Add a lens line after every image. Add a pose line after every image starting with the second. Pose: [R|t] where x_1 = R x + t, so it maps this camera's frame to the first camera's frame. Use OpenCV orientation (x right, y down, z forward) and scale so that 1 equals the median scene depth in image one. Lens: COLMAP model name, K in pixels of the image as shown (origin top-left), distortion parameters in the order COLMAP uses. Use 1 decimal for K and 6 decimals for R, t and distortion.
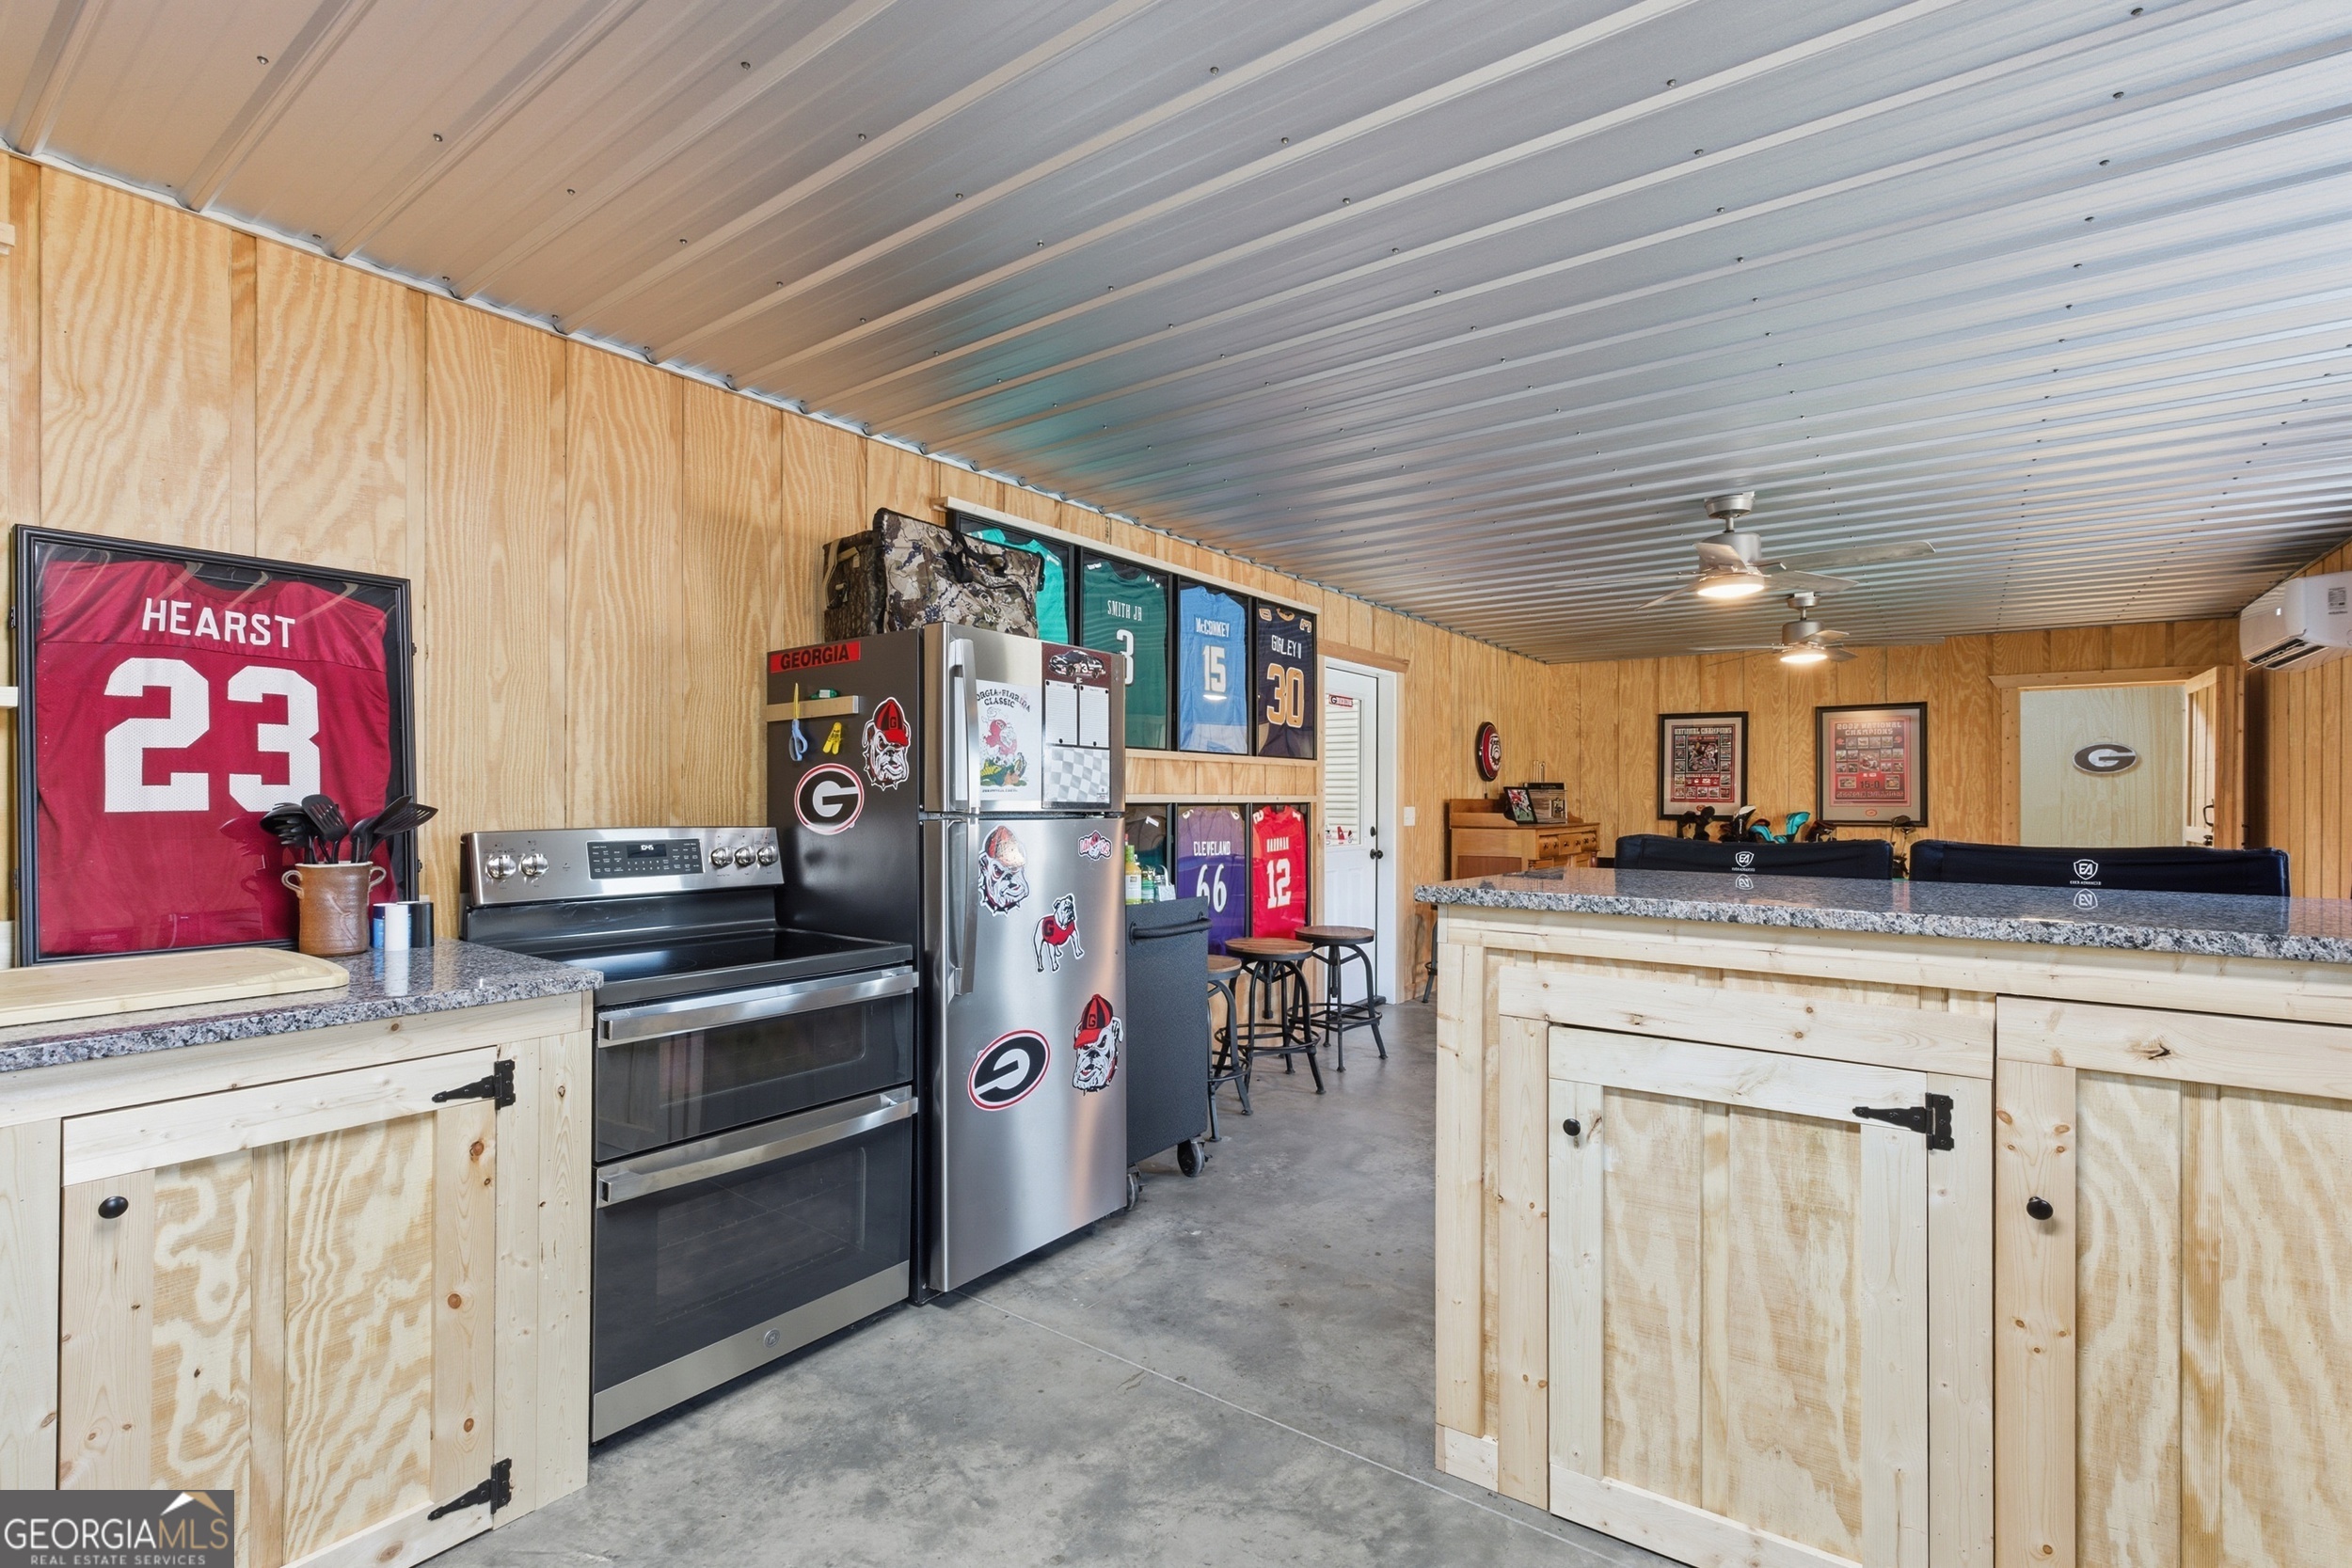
lens RADIAL K [[1068.9, 0, 1180.7], [0, 1068.9, 797.6], [0, 0, 1]] dist [-0.005421, 0.000782]
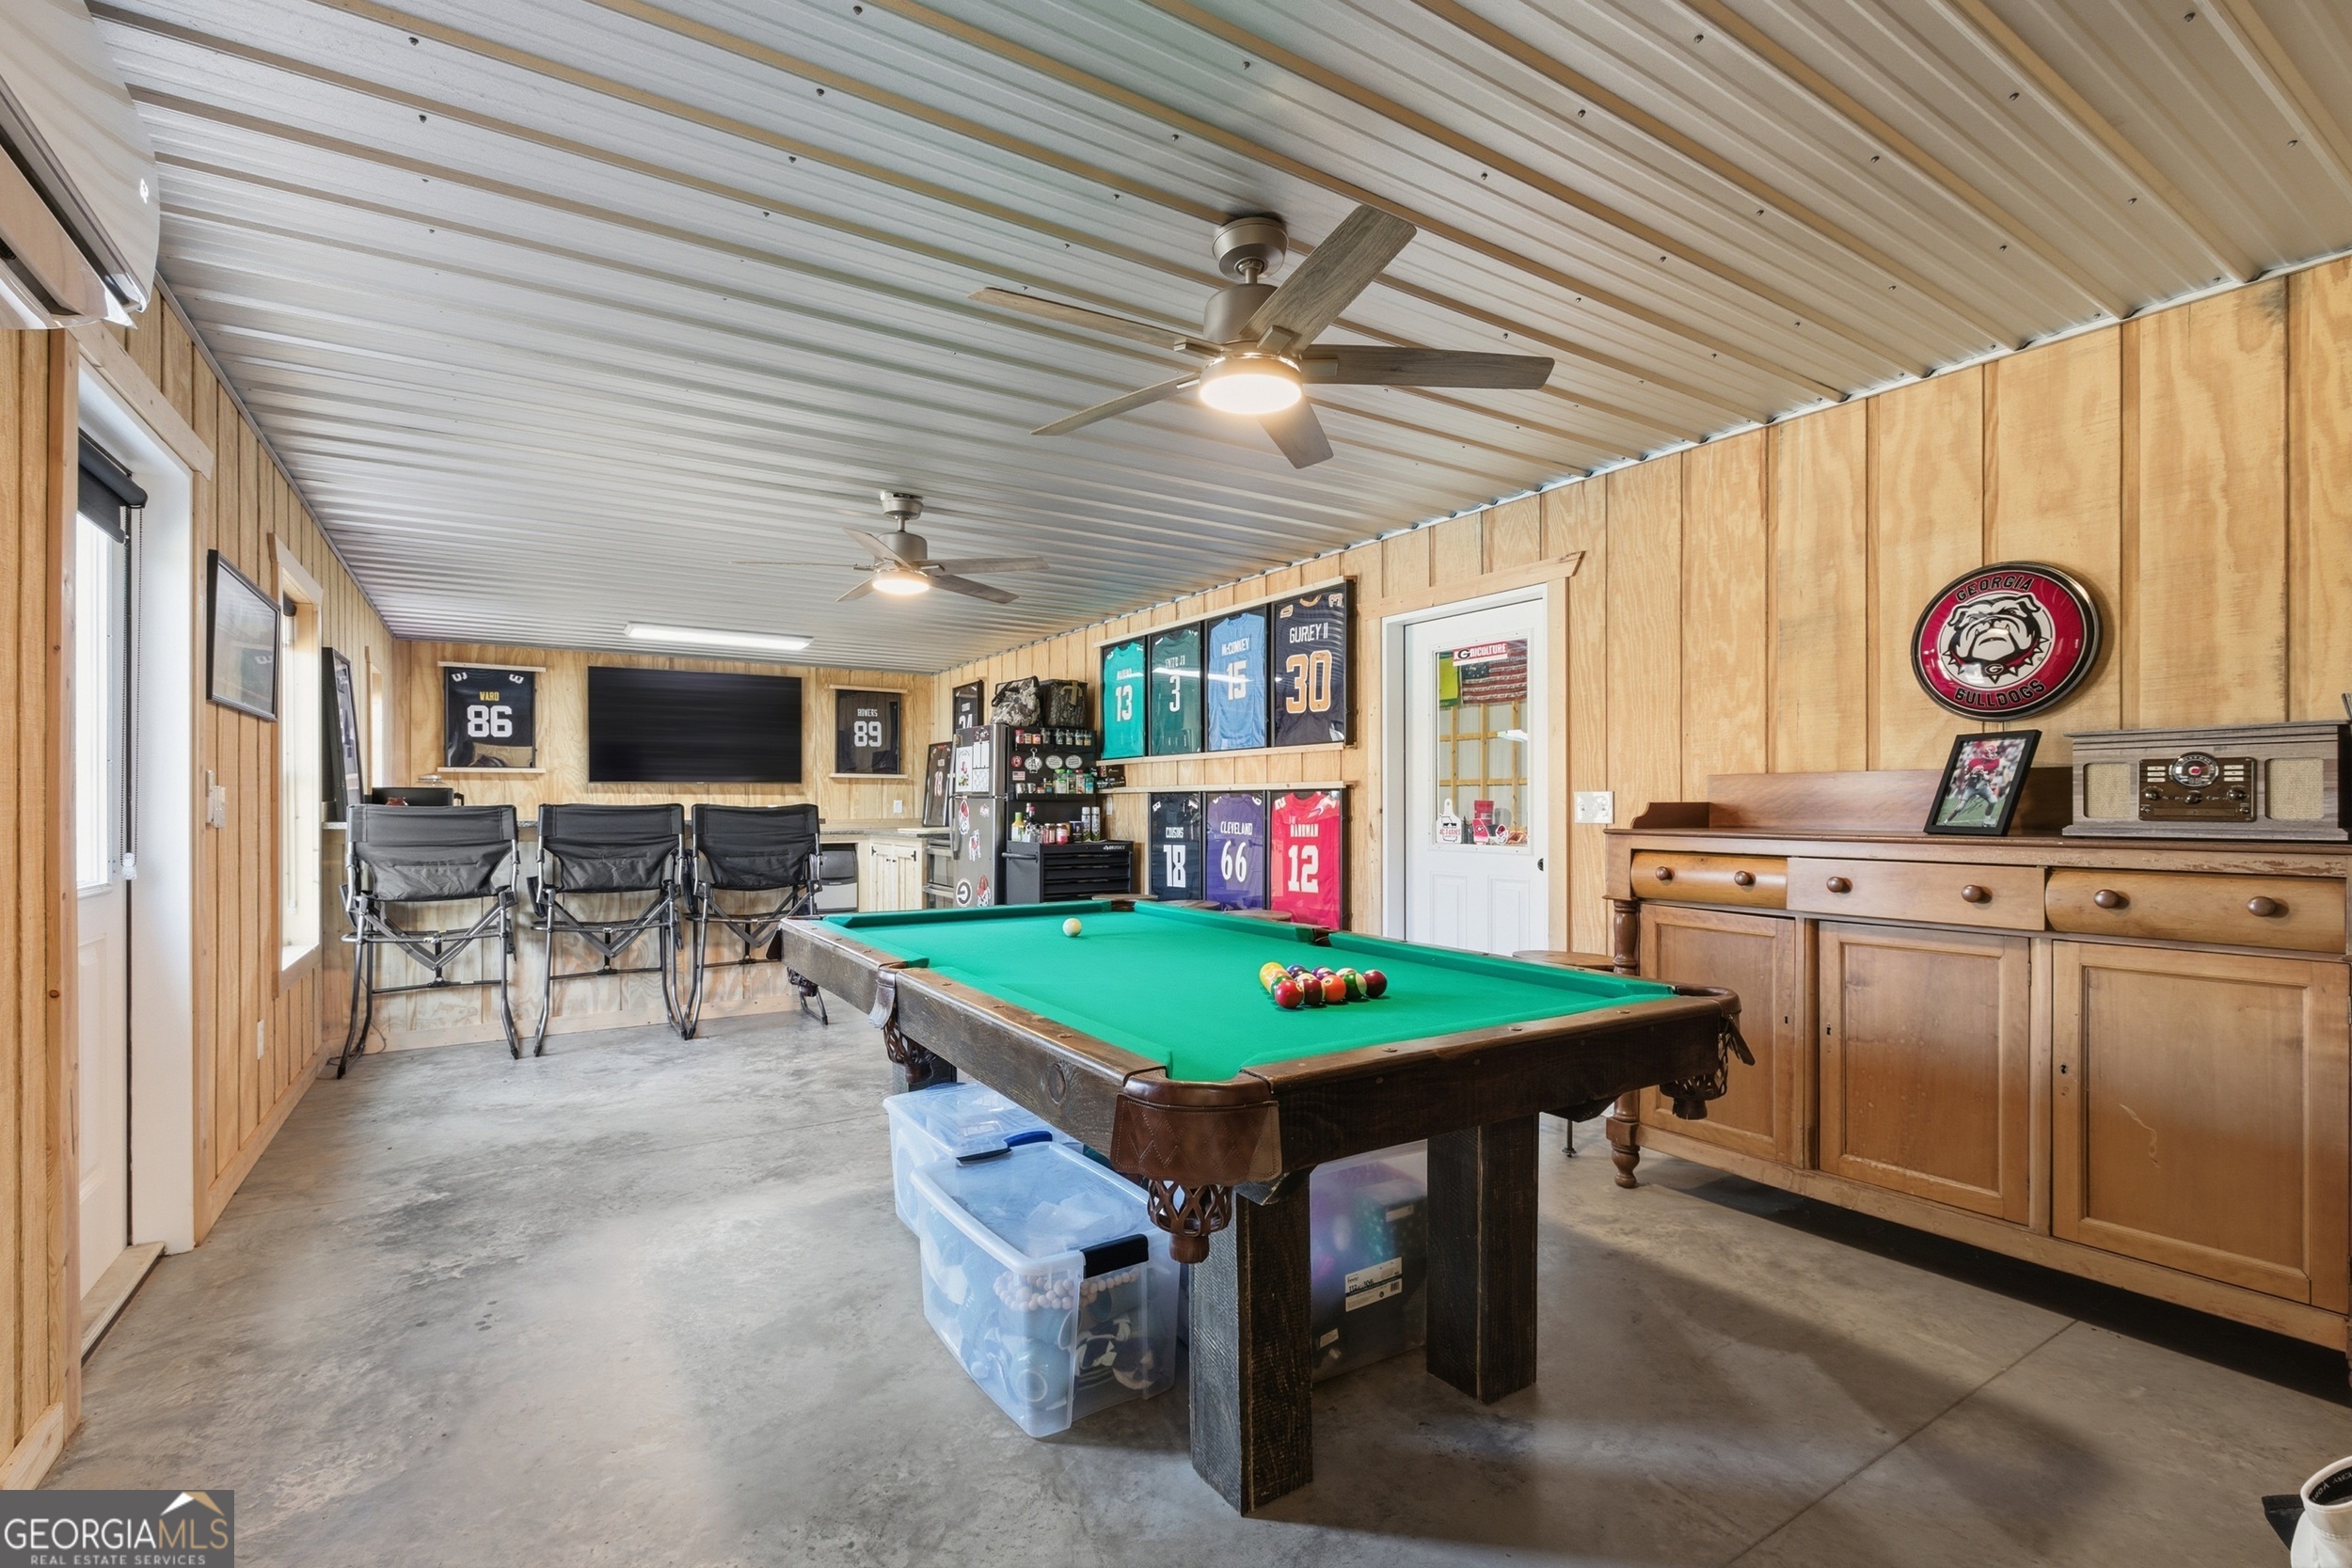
lens RADIAL K [[1068.9, 0, 1183.2], [0, 1068.9, 798.6], [0, 0, 1]] dist [-0.005421, 0.000782]
pose [[-0.361773, -0.010342, -0.932209, 0.790526], [-0.001520, 0.999944, -0.010504, 0.017810], [0.932265, -0.002383, -0.361768, 0.923791]]
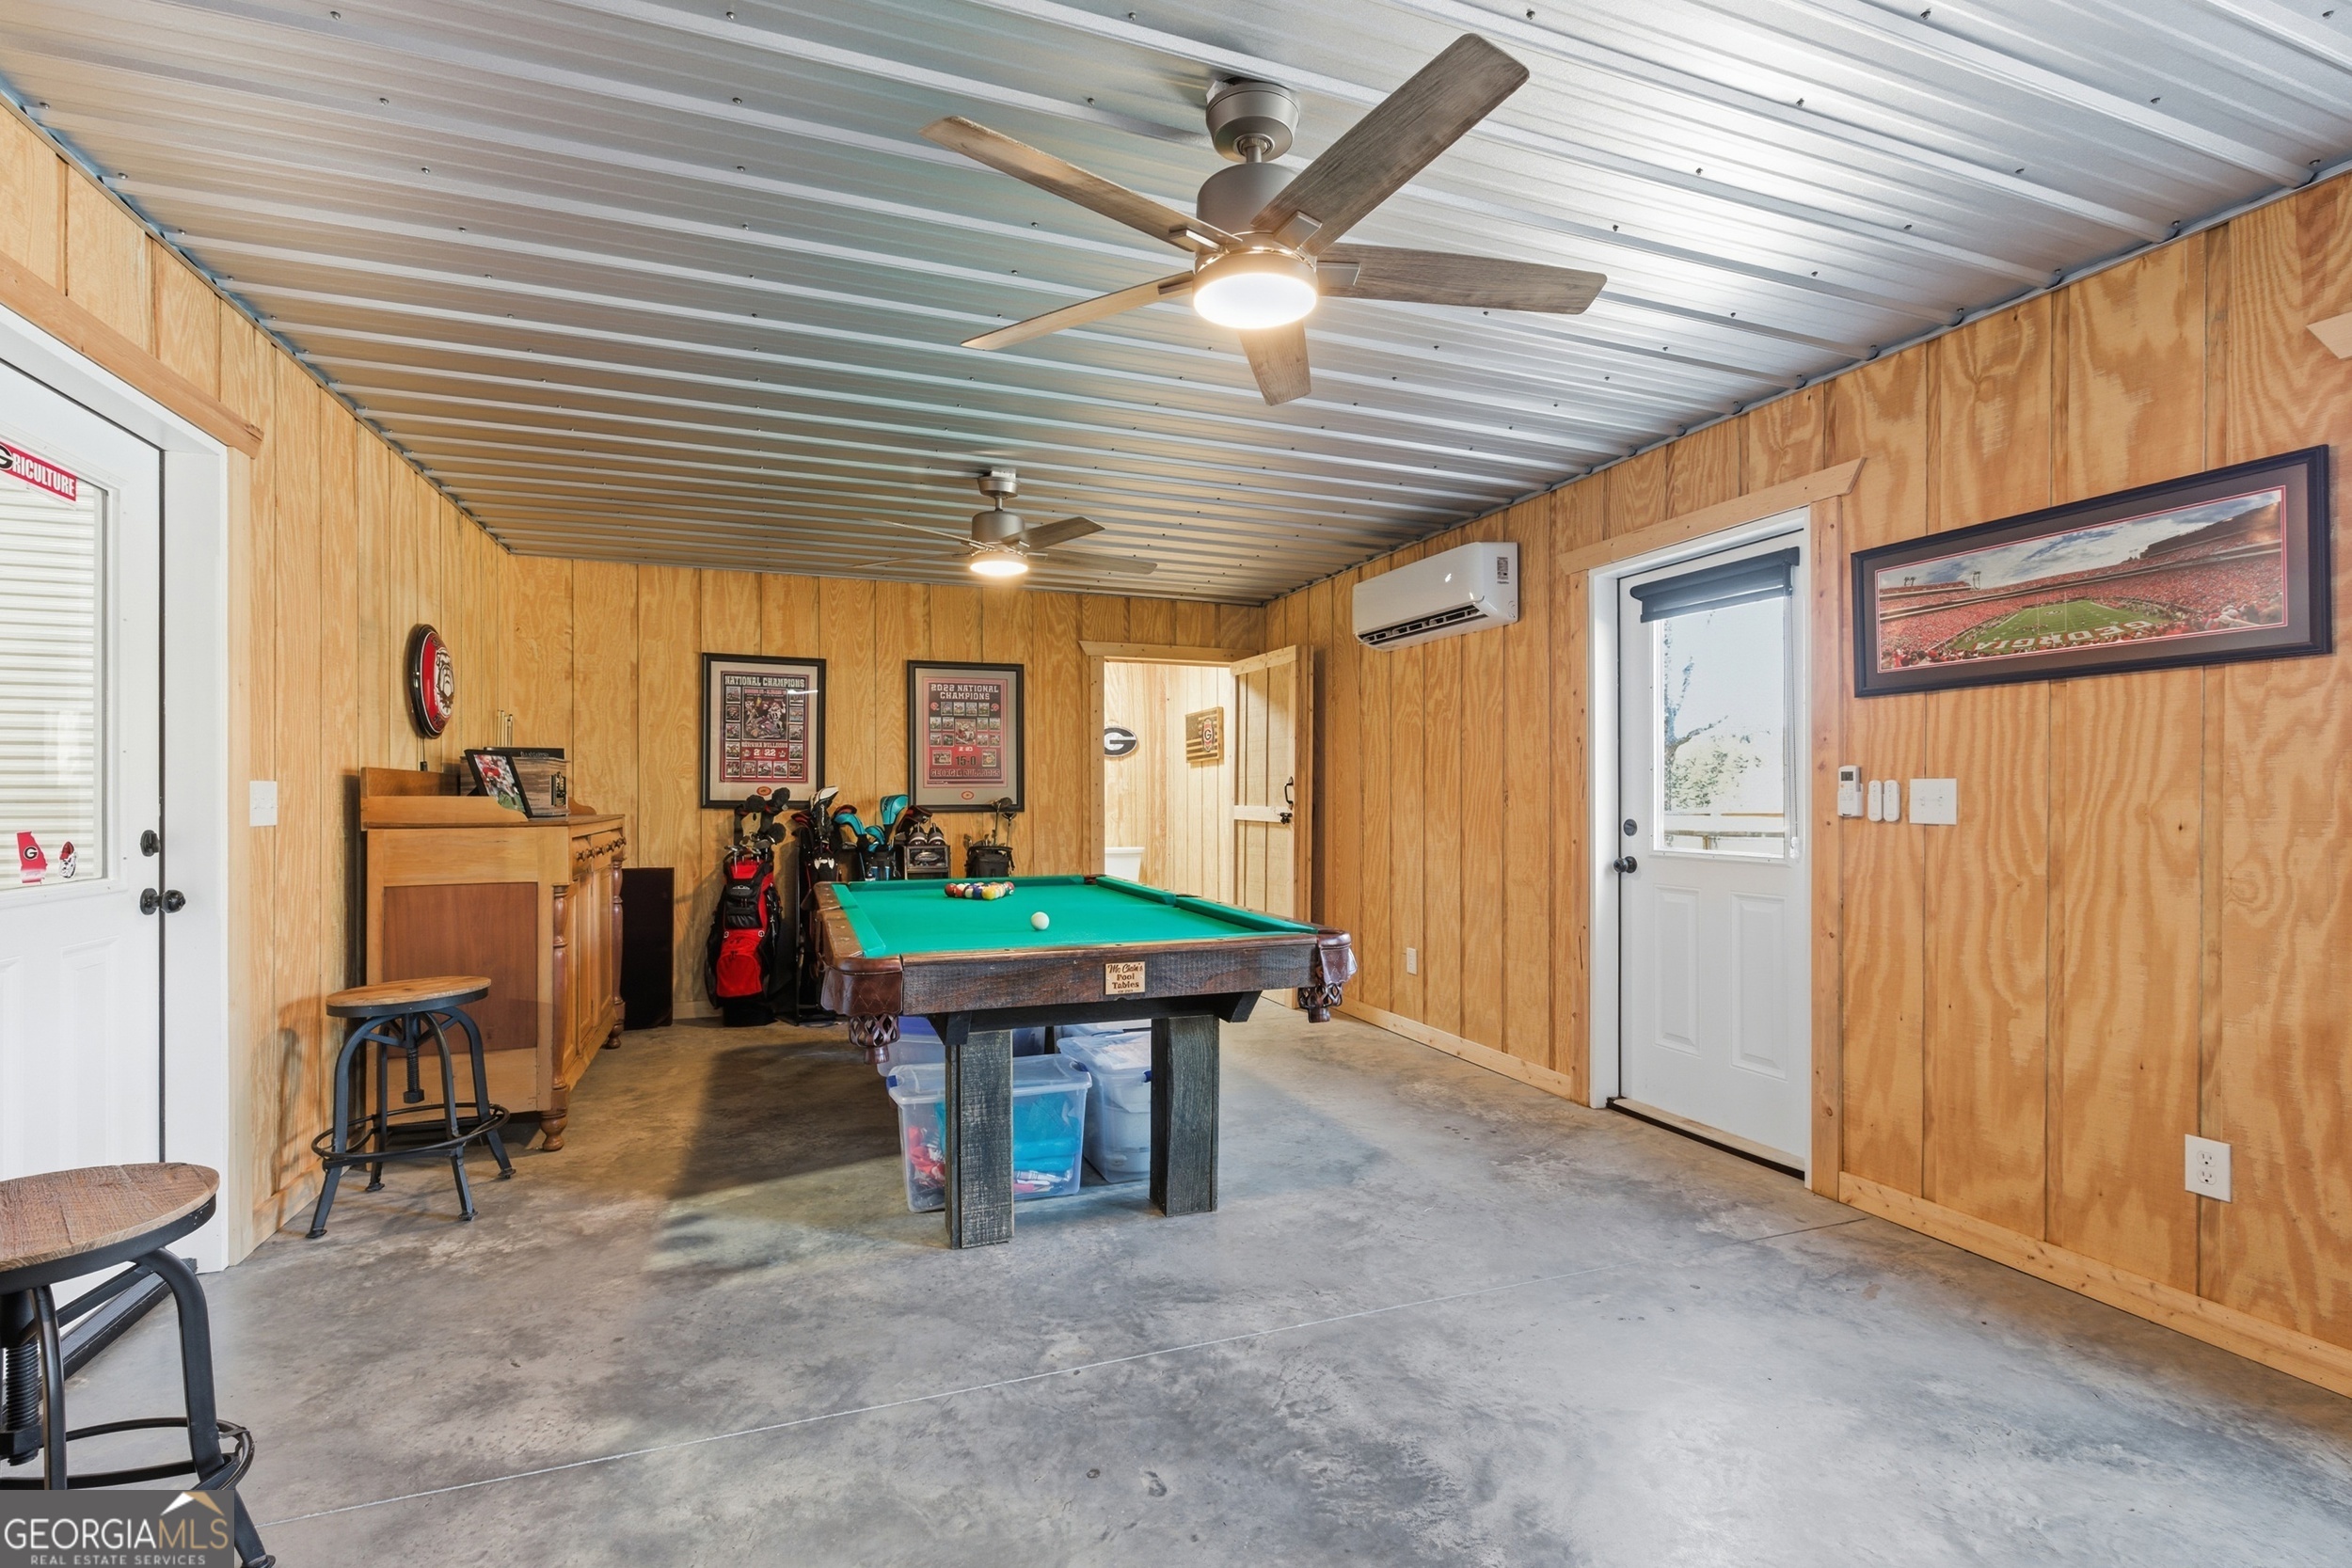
lens RADIAL K [[1068.9, 0, 1181.3], [0, 1068.9, 794.5], [0, 0, 1]] dist [-0.005421, 0.000782]
pose [[0.551009, -0.002783, 0.834495, 0.057963], [0.002343, 0.999996, 0.001787, 0.012916], [-0.834496, 0.000970, 0.551013, 0.428678]]
